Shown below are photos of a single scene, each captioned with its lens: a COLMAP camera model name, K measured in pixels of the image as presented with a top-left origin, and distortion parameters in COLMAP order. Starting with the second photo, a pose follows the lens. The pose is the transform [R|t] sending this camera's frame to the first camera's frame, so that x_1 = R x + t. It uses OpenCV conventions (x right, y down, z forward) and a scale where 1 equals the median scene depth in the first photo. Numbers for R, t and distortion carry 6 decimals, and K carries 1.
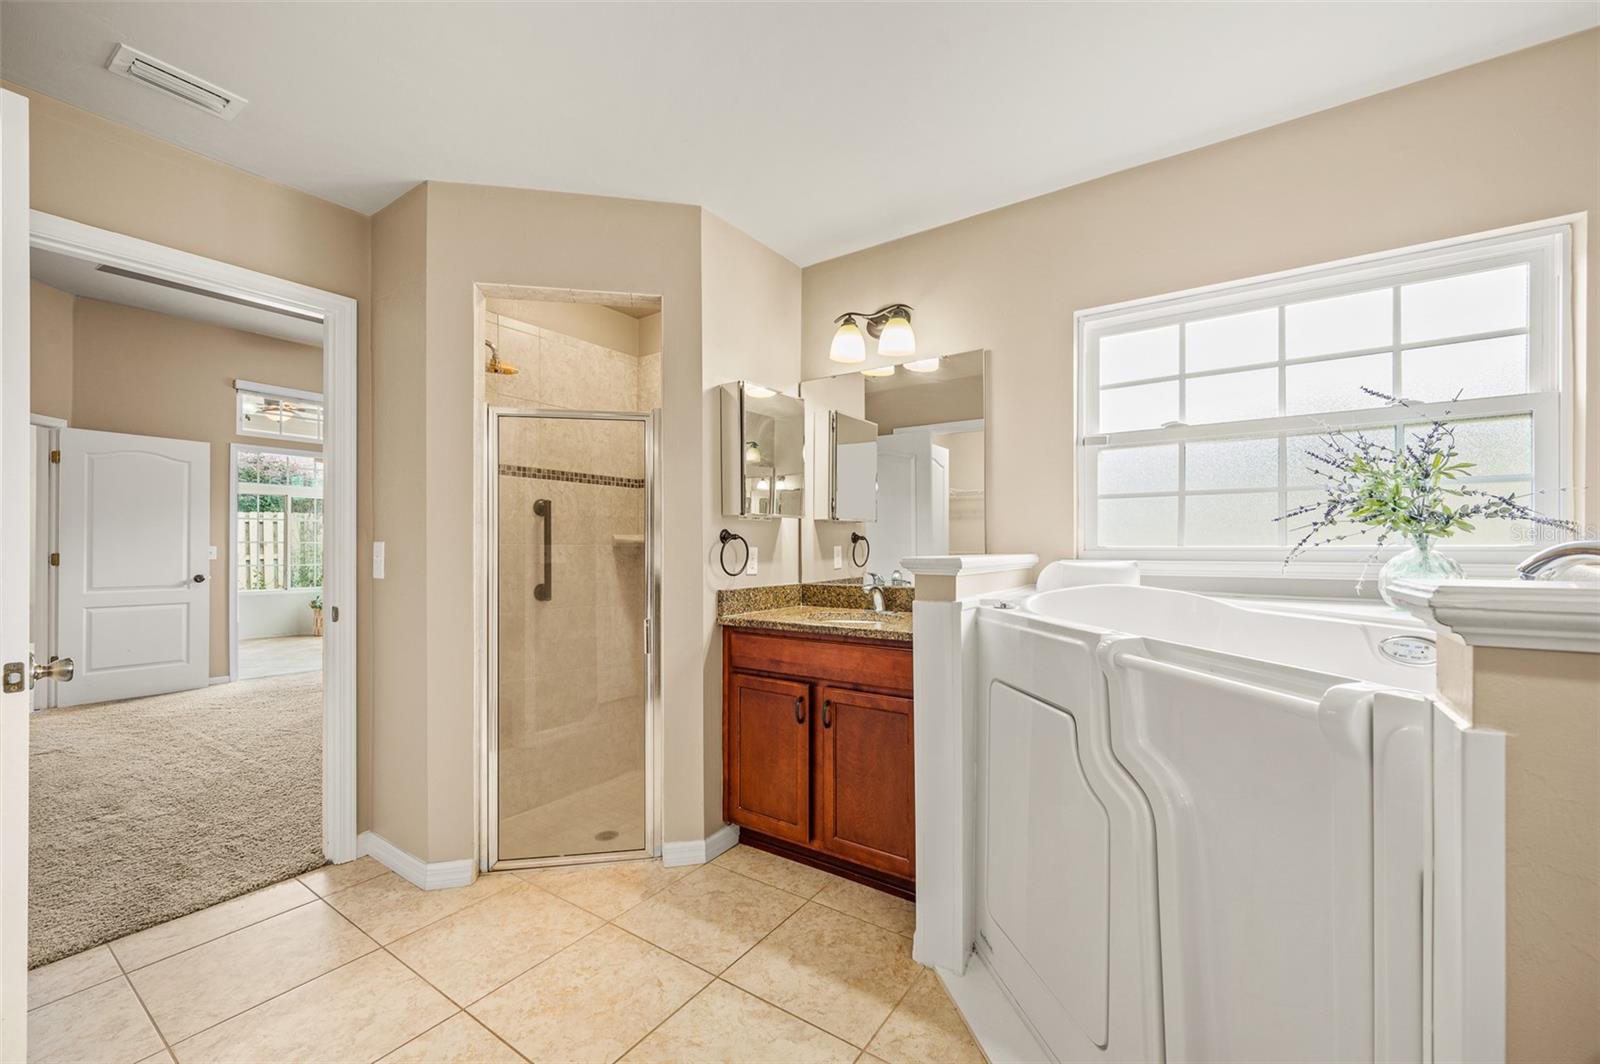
lens RADIAL K [[637.4, 0, 809.2], [0, 637.4, 552.7], [0, 0, 1]] dist [-0.001314, -0.000112]
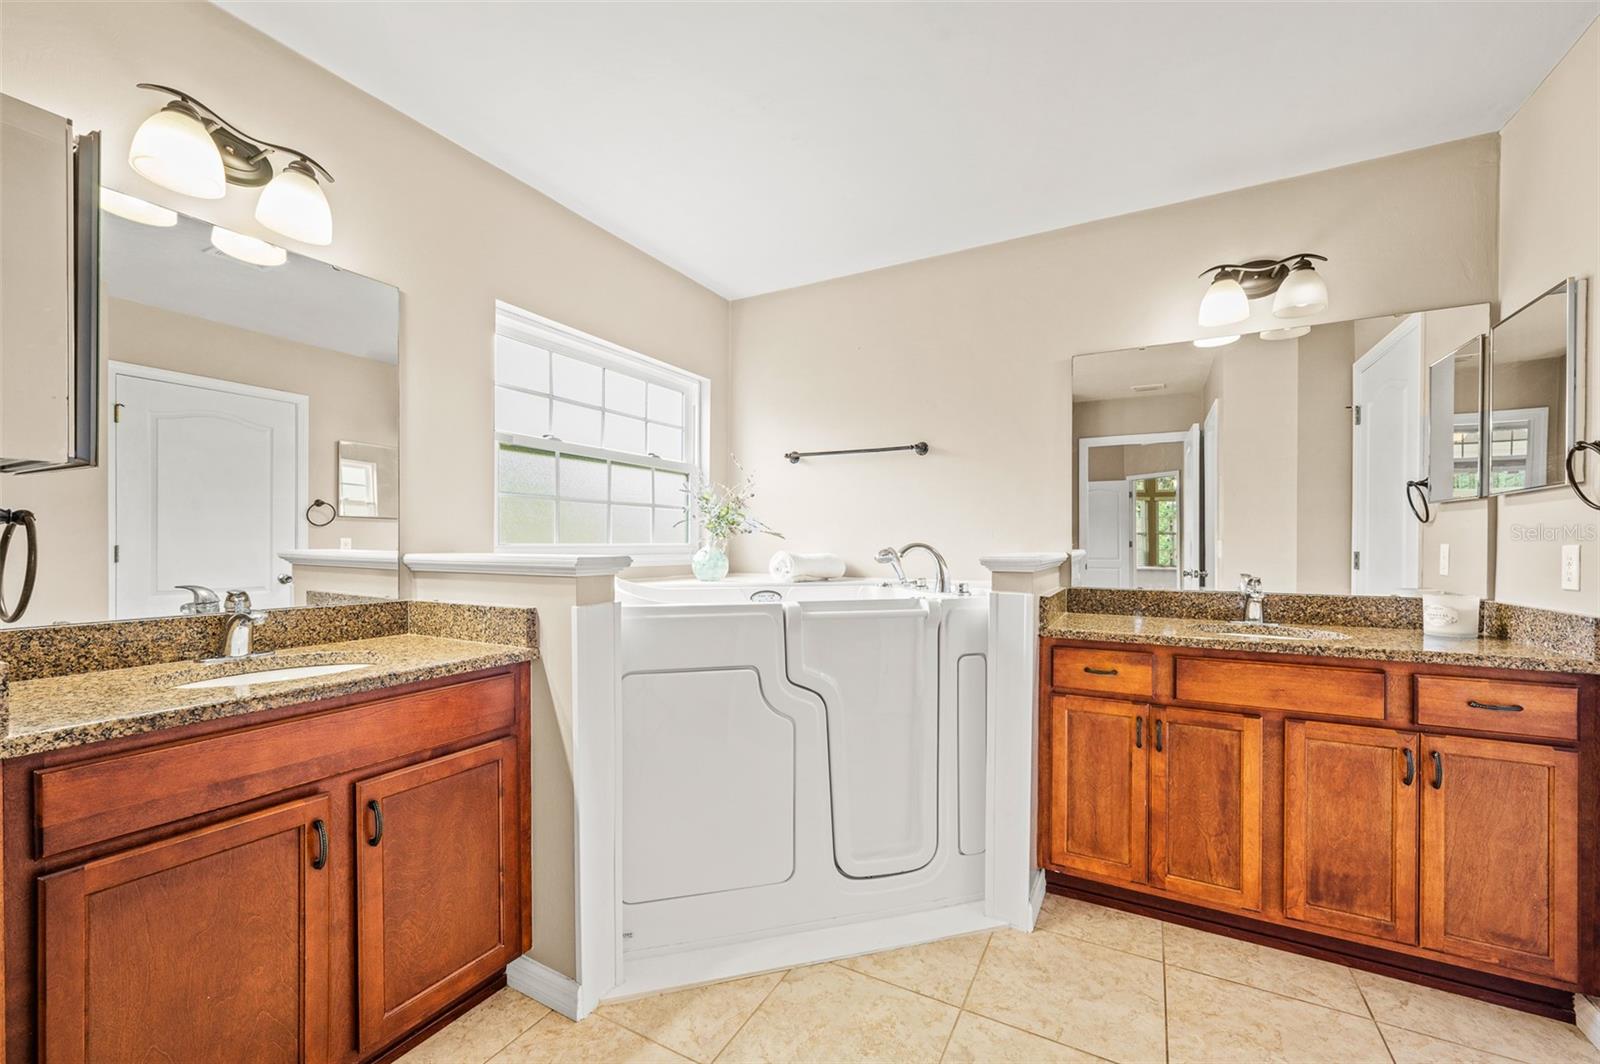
lens RADIAL K [[637.4, 0, 809.2], [0, 637.4, 552.7], [0, 0, 1]] dist [-0.001314, -0.000112]
pose [[-0.106799, -0.013081, 0.994195, -0.587251], [0.006289, 0.999885, 0.013831, -0.006834], [-0.994261, 0.007730, -0.106704, 0.630749]]
